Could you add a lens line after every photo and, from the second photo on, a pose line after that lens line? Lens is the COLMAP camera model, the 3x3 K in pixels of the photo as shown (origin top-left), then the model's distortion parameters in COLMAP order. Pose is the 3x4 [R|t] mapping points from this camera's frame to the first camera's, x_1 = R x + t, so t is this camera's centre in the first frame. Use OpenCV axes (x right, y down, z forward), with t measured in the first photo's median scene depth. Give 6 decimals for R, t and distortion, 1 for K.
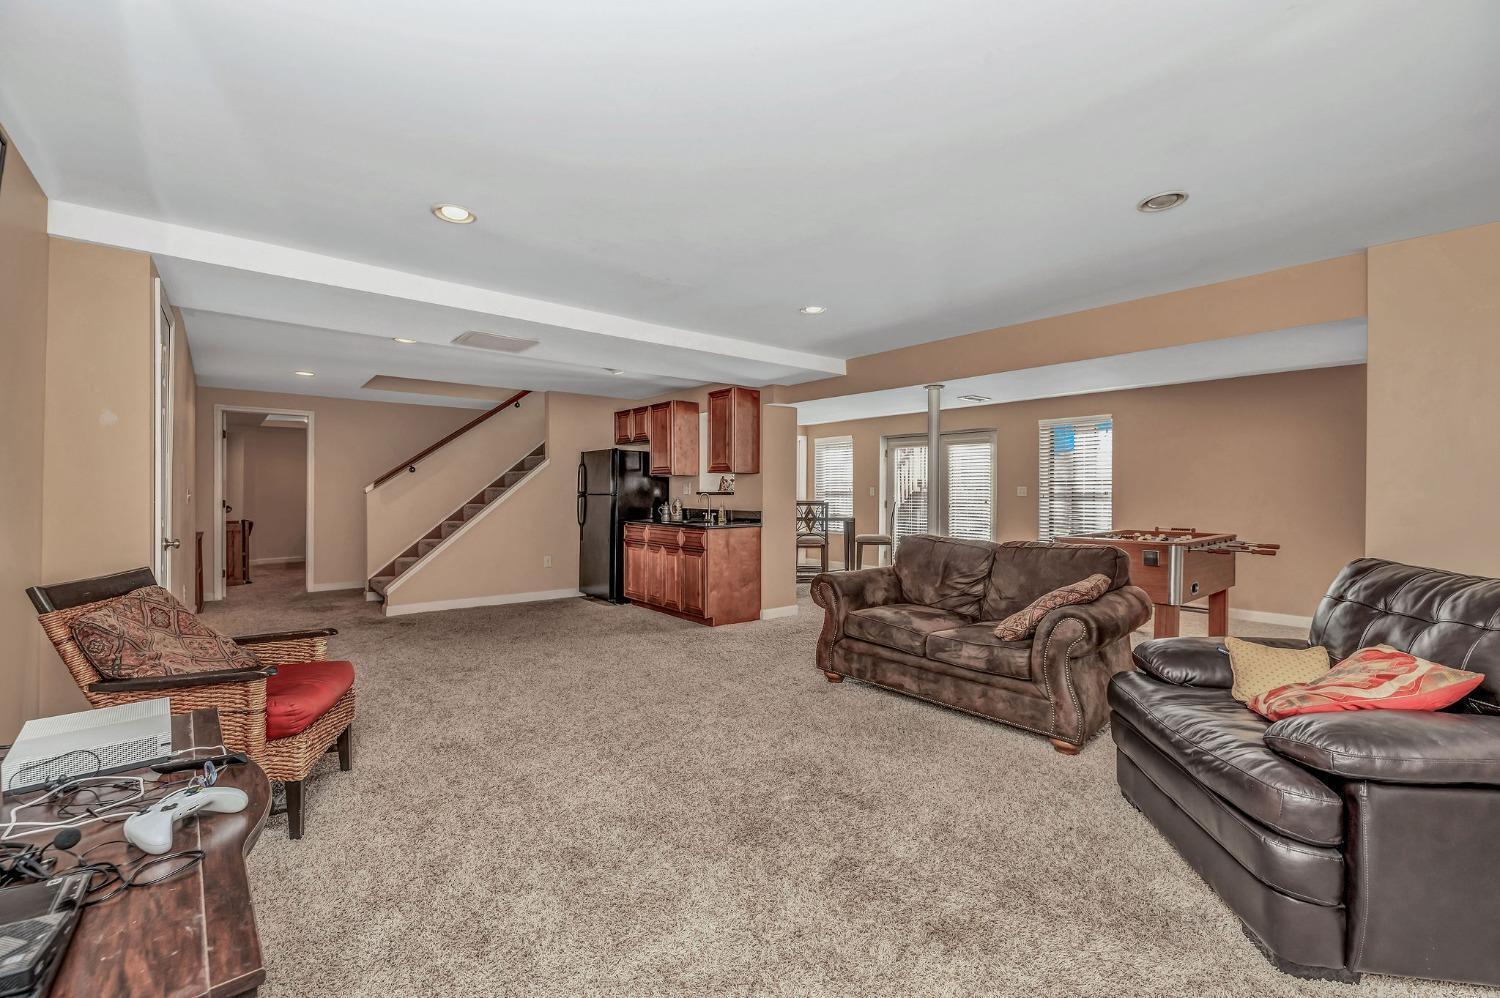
lens RADIAL K [[629.2, 0, 753.6], [0, 629.2, 502.4], [0, 0, 1]] dist [-0.000162, -0.000051]
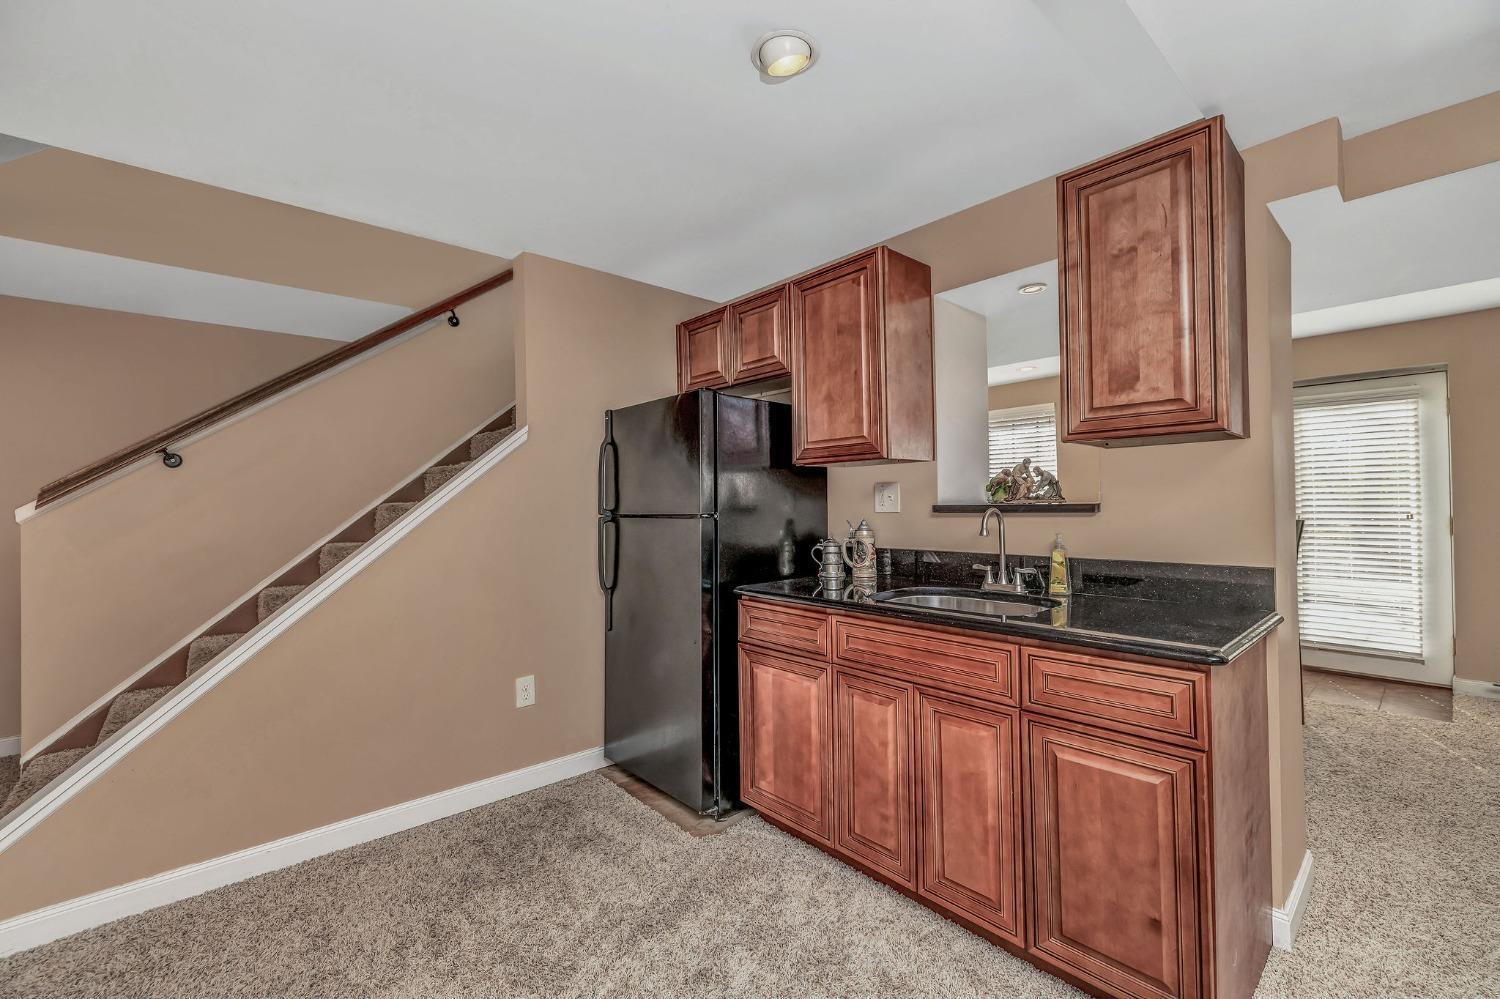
lens RADIAL K [[629.2, 0, 744.7], [0, 629.2, 496.1], [0, 0, 1]] dist [-0.000162, -0.000051]
pose [[0.999403, -0.015555, 0.030853, -0.204897], [0.016223, 0.999637, -0.021505, -0.015782], [-0.030507, 0.021993, 0.999293, 0.613173]]
